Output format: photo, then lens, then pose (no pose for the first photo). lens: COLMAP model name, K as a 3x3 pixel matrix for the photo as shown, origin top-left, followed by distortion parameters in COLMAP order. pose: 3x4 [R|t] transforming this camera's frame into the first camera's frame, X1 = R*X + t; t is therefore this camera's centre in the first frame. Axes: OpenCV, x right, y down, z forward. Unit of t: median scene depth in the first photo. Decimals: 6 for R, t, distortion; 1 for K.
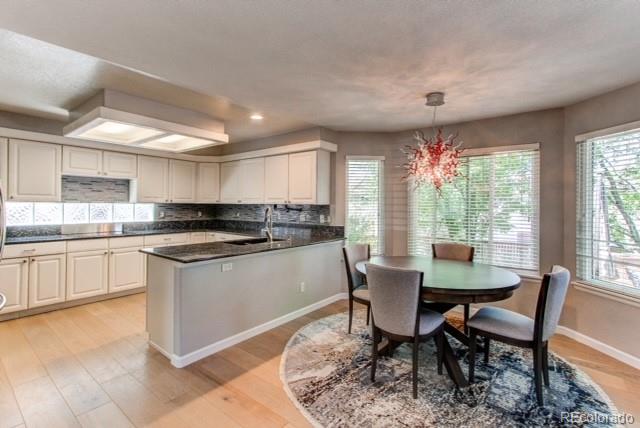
lens RADIAL K [[296.0, 0, 316.3], [0, 296.0, 203.3], [0, 0, 1]] dist [0.000517, 0.000609]
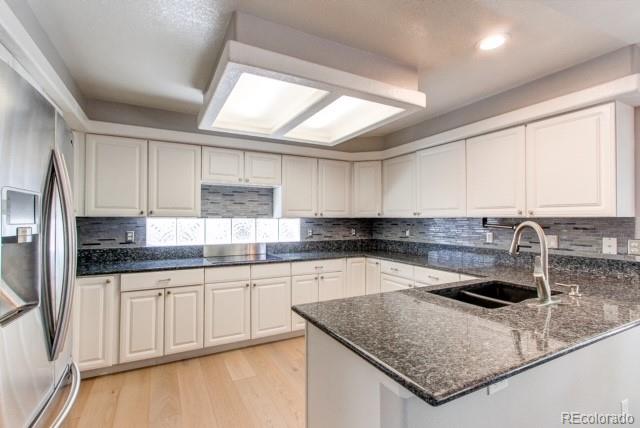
lens RADIAL K [[299.9, 0, 316.2], [0, 299.9, 213.5], [0, 0, 1]] dist [-0.000466, 0.000104]
pose [[0.914719, -0.016856, -0.403739, -0.224668], [0.010980, 0.999797, -0.016864, 0.001938], [0.403942, 0.010993, 0.914719, 0.346107]]
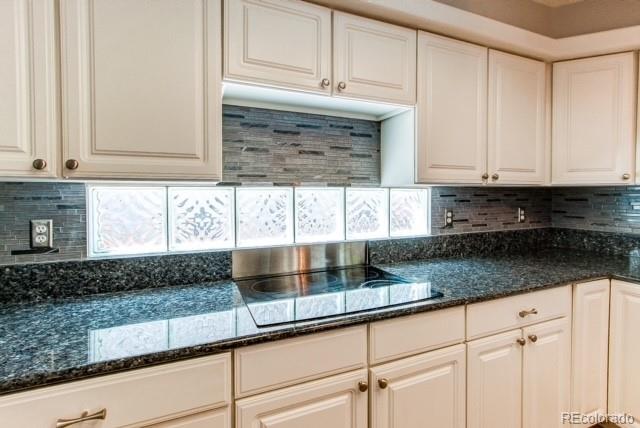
lens RADIAL K [[304.5, 0, 320.8], [0, 304.5, 198.8], [0, 0, 1]] dist [-0.001212, -0.000202]
pose [[0.875474, -0.004814, -0.483242, -0.567876], [0.014361, 0.999768, 0.016056, 0.007636], [0.483052, -0.020996, 0.875340, 0.703580]]
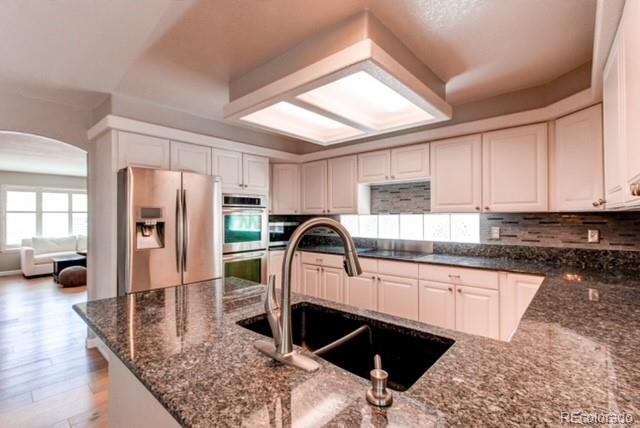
lens RADIAL K [[299.9, 0, 316.2], [0, 299.9, 213.5], [0, 0, 1]] dist [-0.000466, 0.000104]
pose [[-0.054886, -0.022094, -0.998248, 0.092331], [0.009257, 0.999701, -0.022635, 0.012592], [0.998450, -0.010483, -0.054666, 0.819612]]
